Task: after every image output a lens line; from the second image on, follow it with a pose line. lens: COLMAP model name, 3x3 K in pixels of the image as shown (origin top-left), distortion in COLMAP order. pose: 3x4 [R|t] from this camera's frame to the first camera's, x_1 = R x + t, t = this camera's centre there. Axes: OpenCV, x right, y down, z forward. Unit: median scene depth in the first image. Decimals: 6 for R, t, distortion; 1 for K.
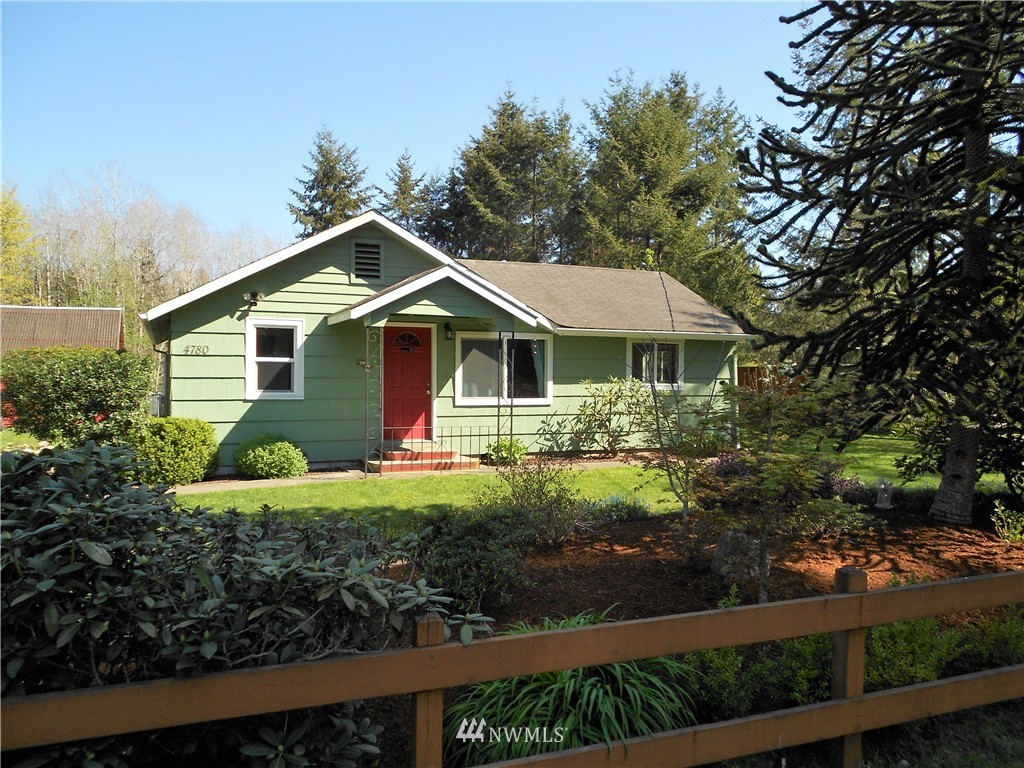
lens RADIAL K [[786.4, 0, 512.0], [0, 786.4, 384.0], [0, 0, 1]] dist [-0.011481, -0.001991]
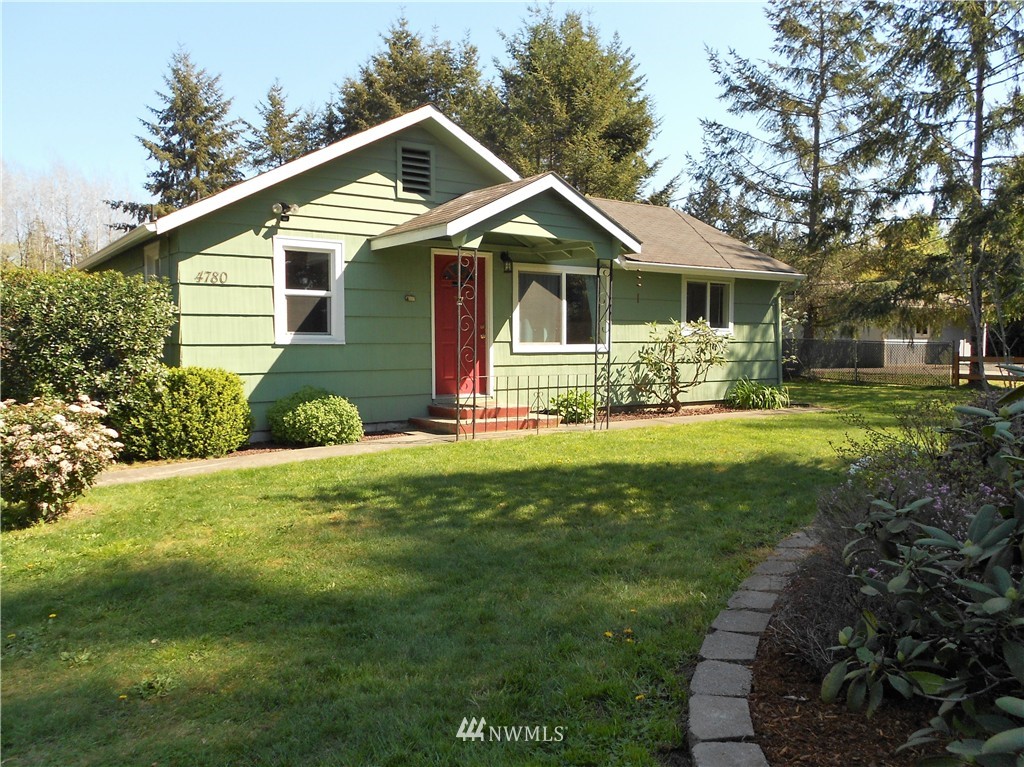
lens RADIAL K [[816.0, 0, 512.0], [0, 816.0, 383.5], [0, 0, 1]] dist [-0.010214, -0.004423]
pose [[0.979844, -0.017620, 0.198985, -0.246389], [0.009667, 0.999118, 0.040868, 0.025125], [-0.199529, -0.038121, 0.979150, 0.159486]]
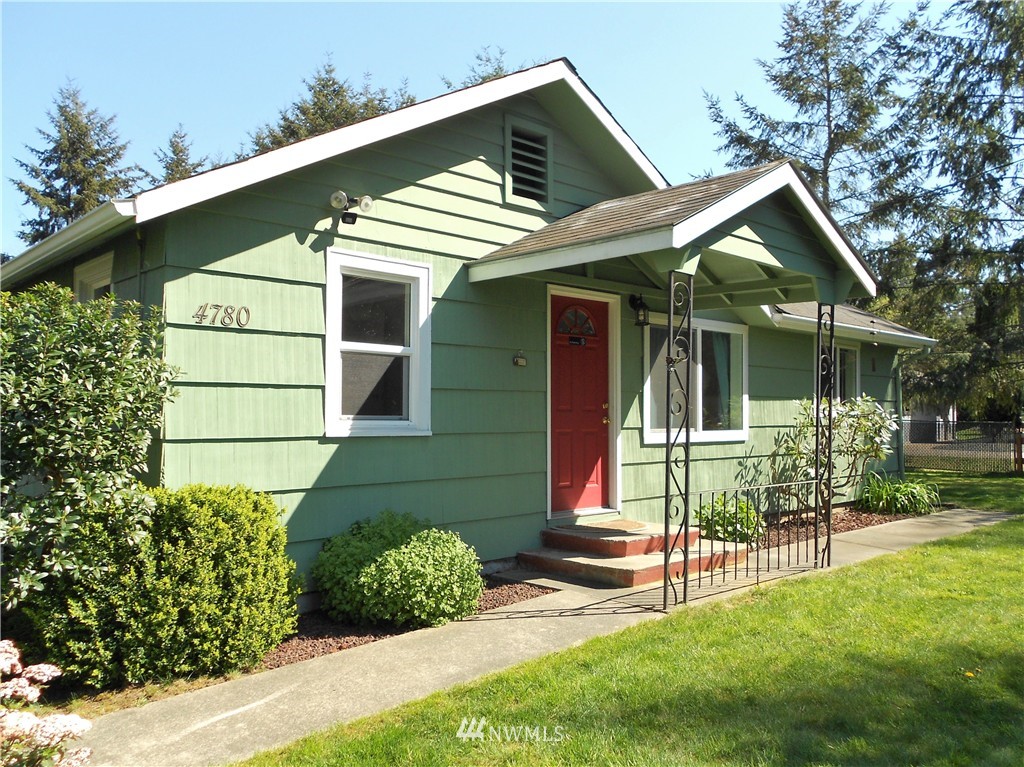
lens RADIAL K [[816.0, 0, 512.0], [0, 816.0, 383.5], [0, 0, 1]] dist [-0.010214, -0.004423]
pose [[0.942120, 0.007990, 0.335181, -0.355994], [0.008430, 0.998835, -0.047503, 0.011289], [-0.335170, 0.047580, 0.940955, 0.491881]]
